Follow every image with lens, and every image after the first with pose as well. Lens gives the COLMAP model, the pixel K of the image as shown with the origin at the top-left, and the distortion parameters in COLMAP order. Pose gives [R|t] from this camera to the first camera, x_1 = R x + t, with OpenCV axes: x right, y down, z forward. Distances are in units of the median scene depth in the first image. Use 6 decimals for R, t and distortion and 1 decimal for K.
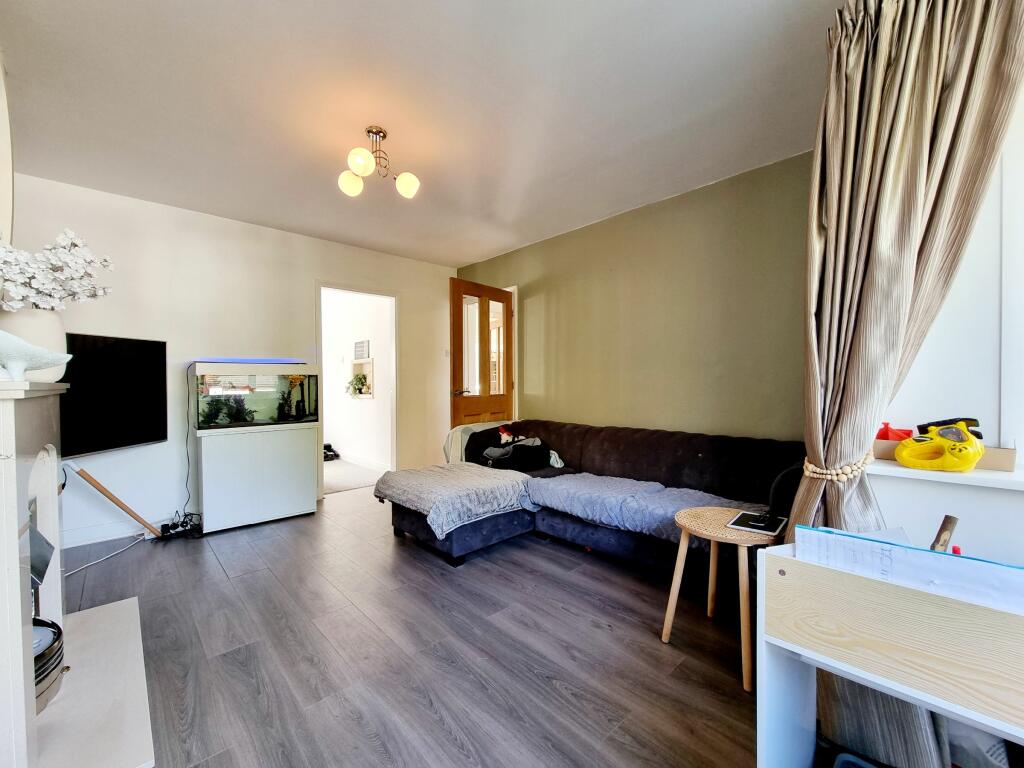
lens RADIAL K [[422.0, 0, 518.0], [0, 422.0, 386.2], [0, 0, 1]] dist [-0.001408, 0.000323]
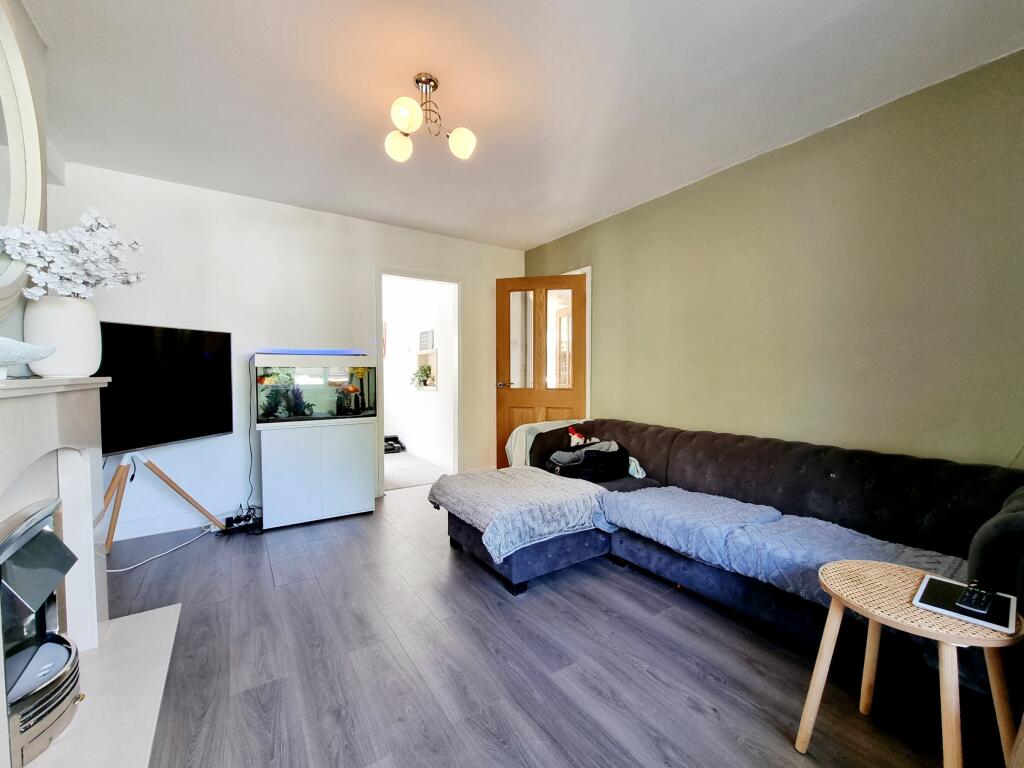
lens RADIAL K [[422.0, 0, 518.0], [0, 422.0, 386.2], [0, 0, 1]] dist [-0.001408, 0.000323]
pose [[0.985954, 0.011960, -0.166587, -0.005561], [-0.007978, 0.999667, 0.024553, -0.011991], [0.166826, -0.022879, 0.985721, 0.157076]]
